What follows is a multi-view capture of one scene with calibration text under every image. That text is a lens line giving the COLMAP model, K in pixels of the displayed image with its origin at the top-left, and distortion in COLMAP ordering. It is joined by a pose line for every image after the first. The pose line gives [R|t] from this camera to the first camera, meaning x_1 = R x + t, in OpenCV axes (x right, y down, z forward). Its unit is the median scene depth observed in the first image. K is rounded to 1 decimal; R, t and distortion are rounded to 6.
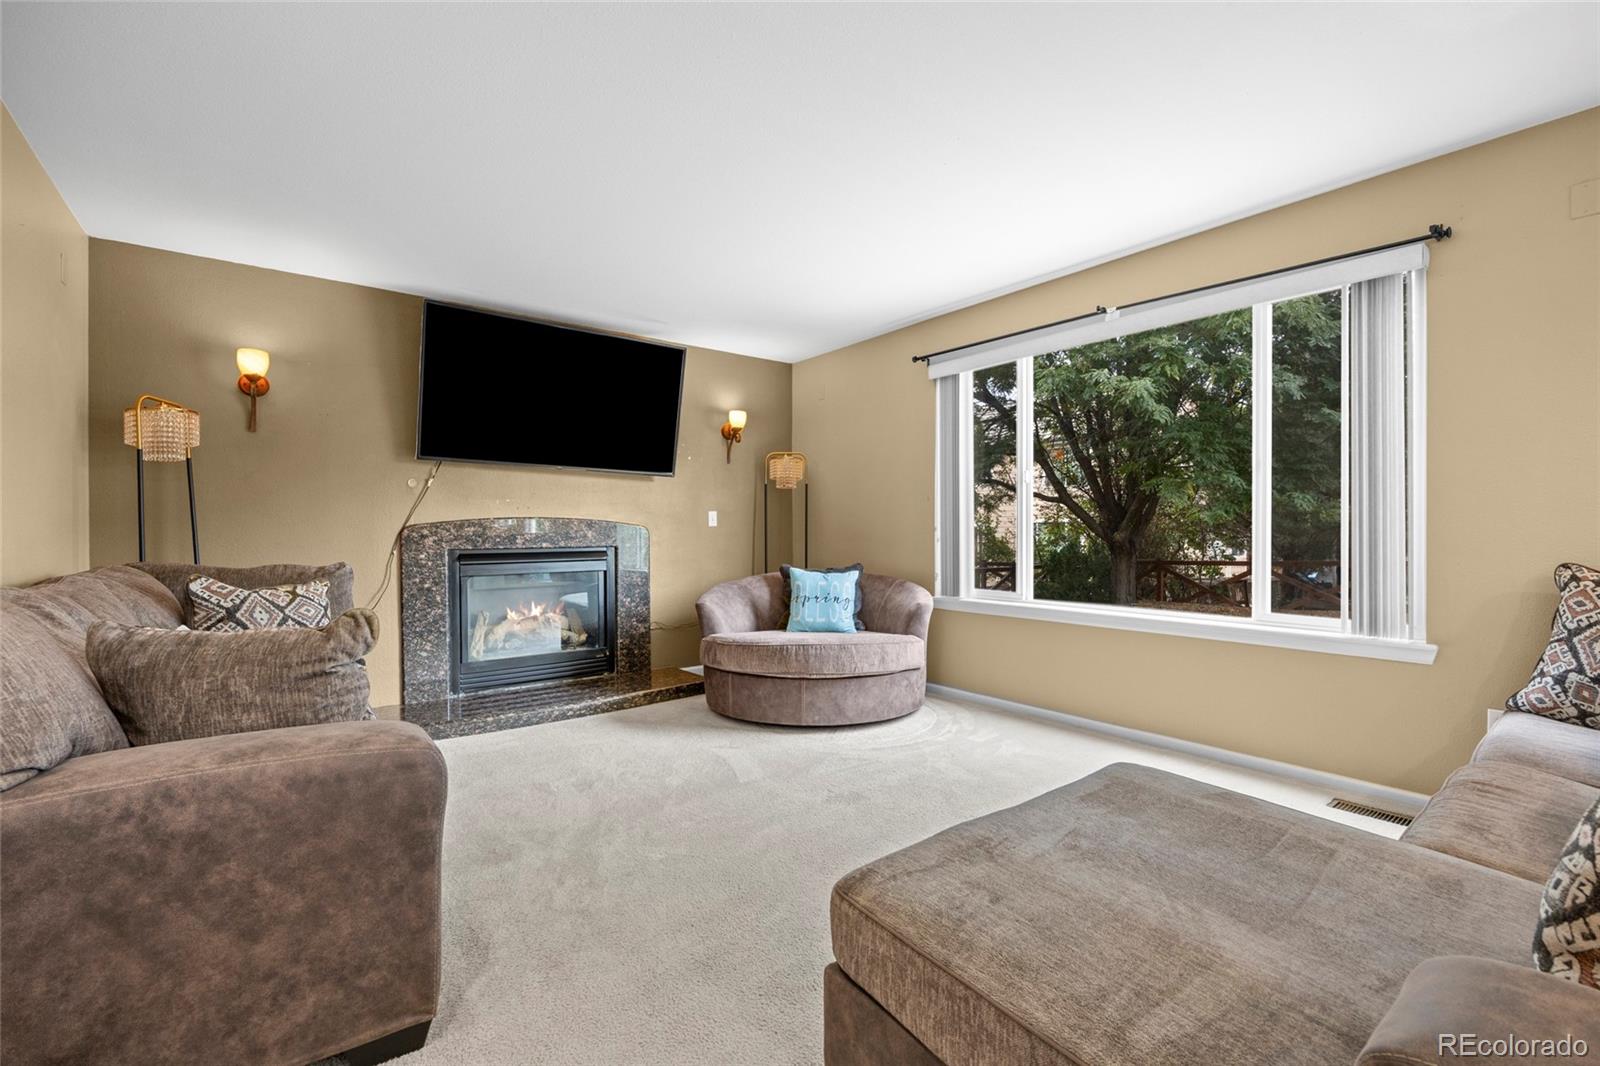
lens RADIAL K [[677.9, 0, 799.6], [0, 677.9, 540.4], [0, 0, 1]] dist [-0.011016, 0.000093]
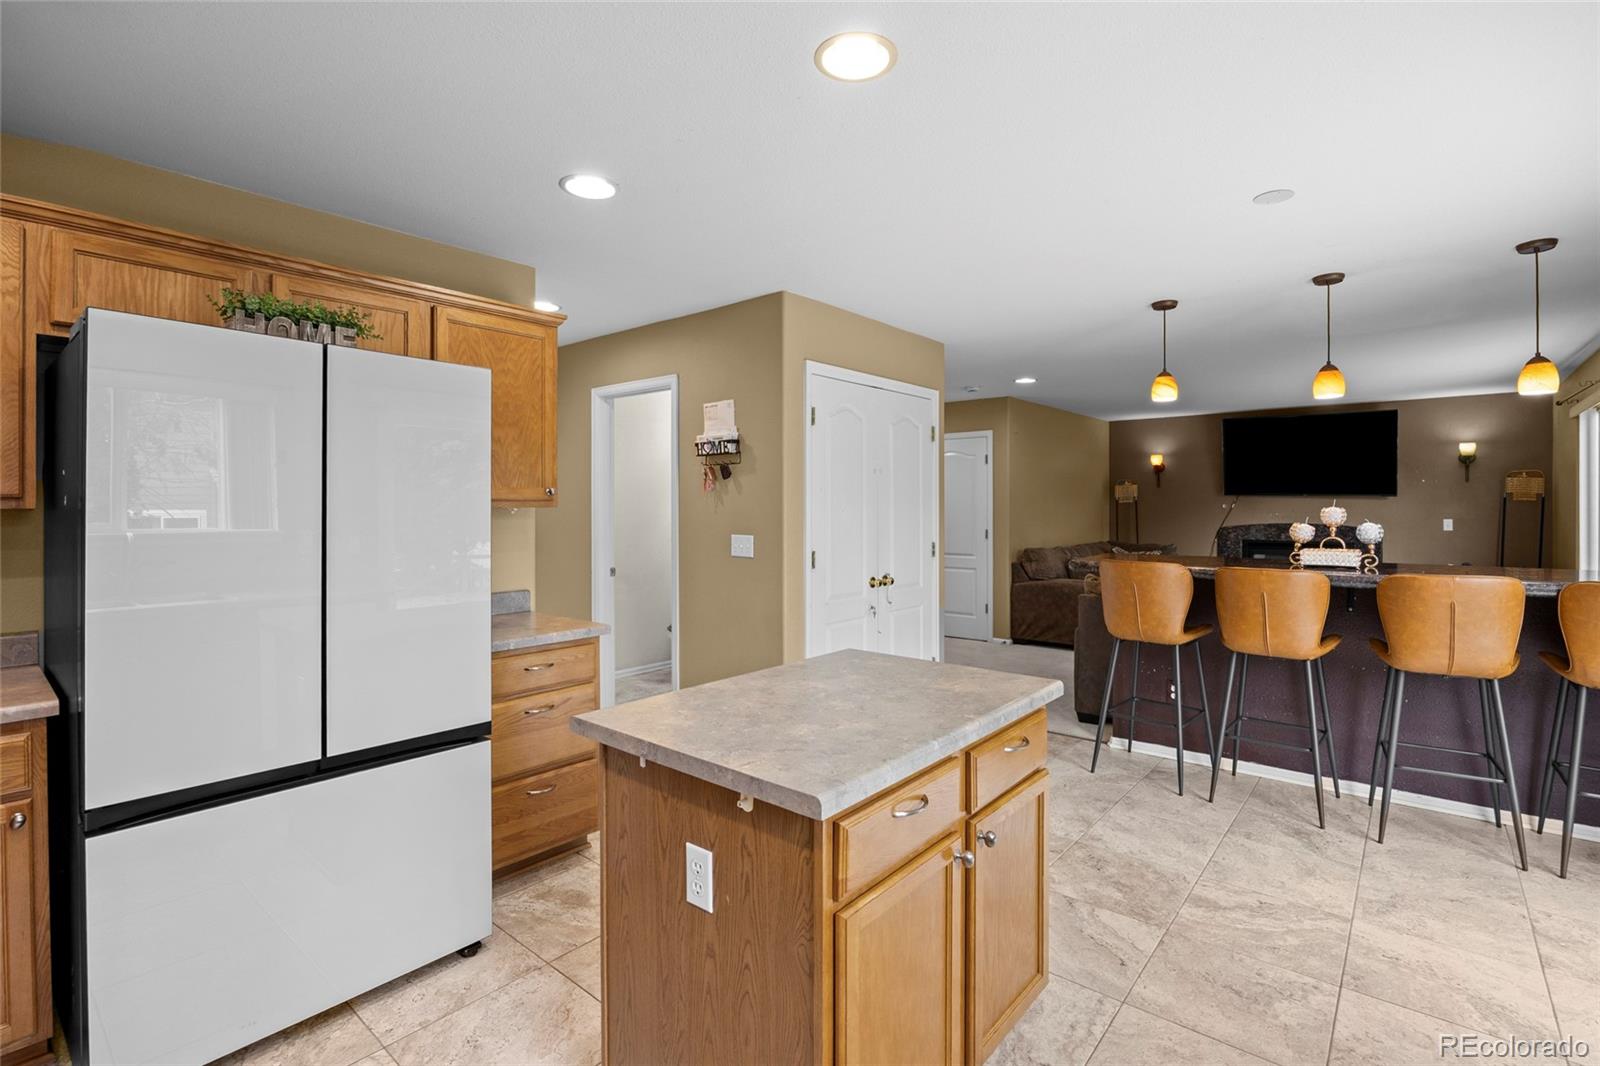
lens RADIAL K [[744.3, 0, 794.6], [0, 744.3, 508.3], [0, 0, 1]] dist [-0.013215, -0.000655]
pose [[0.189946, 0.006641, -0.981772, 1.369789], [-0.009401, 0.999944, 0.004945, -0.078701], [0.981750, 0.008290, 0.189997, -0.692415]]
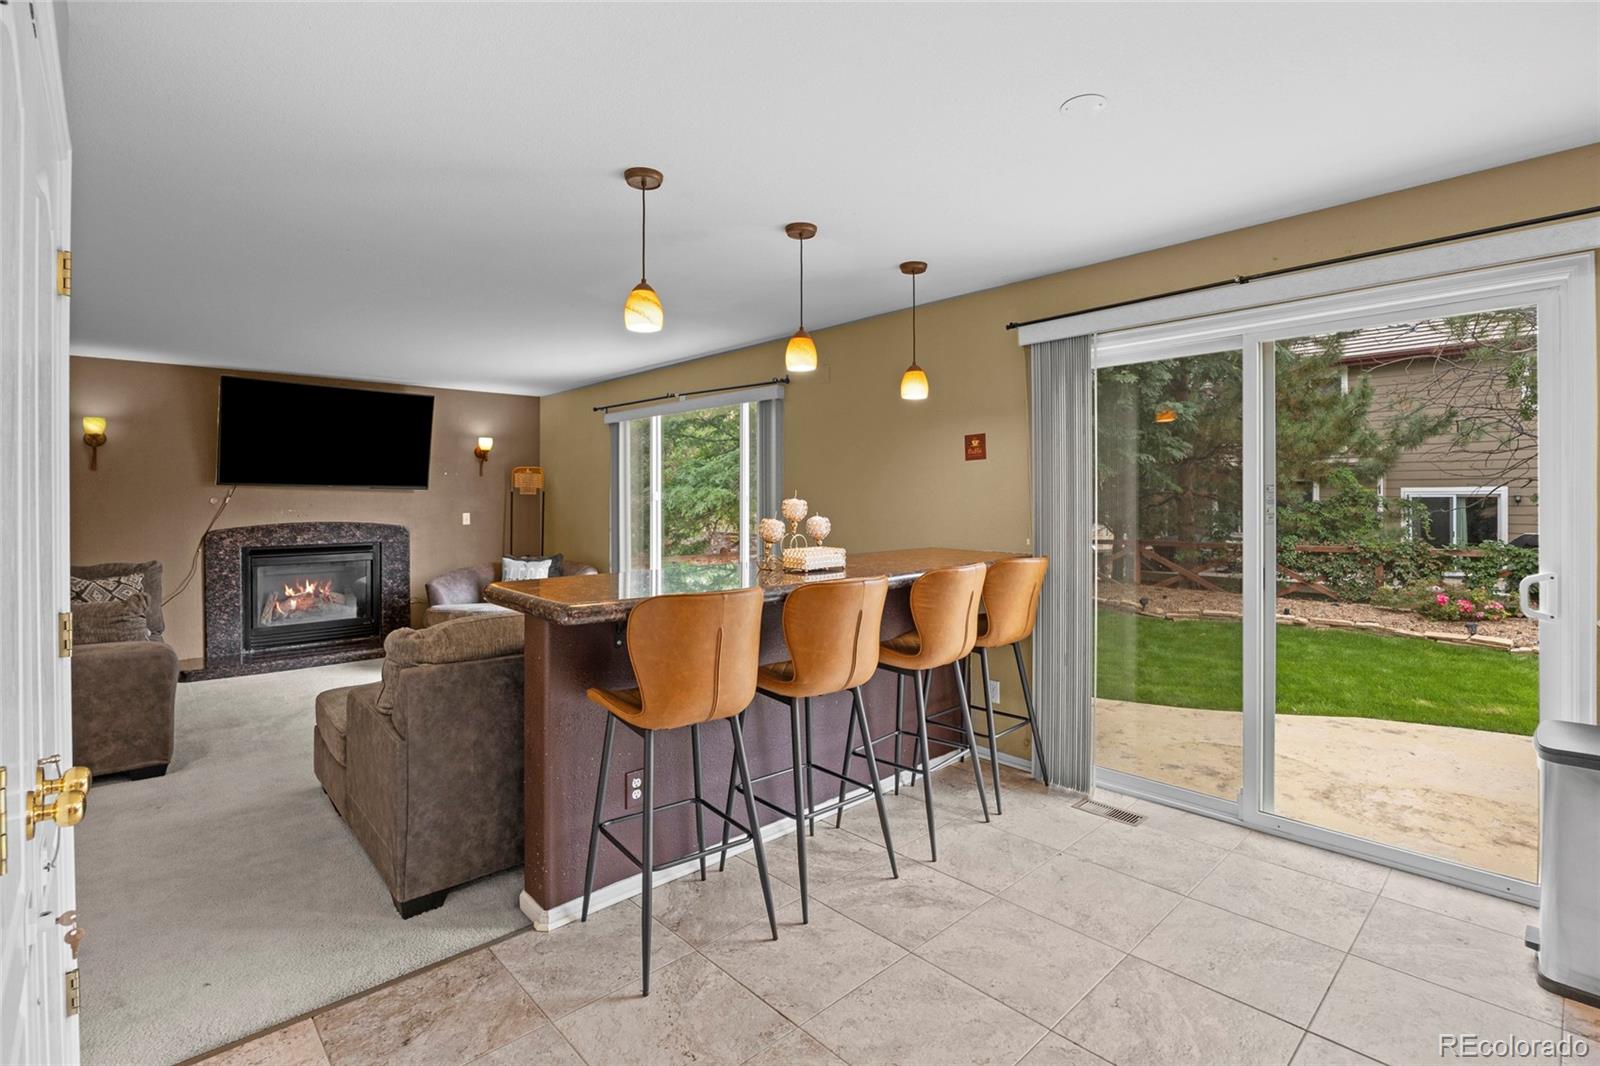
lens RADIAL K [[744.3, 0, 804.8], [0, 744.3, 499.1], [0, 0, 1]] dist [-0.013215, -0.000655]
pose [[0.996580, 0.000056, 0.082637, 0.538174], [0.000711, 0.999957, -0.009252, -0.074333], [-0.082634, 0.009279, 0.996537, -0.649950]]
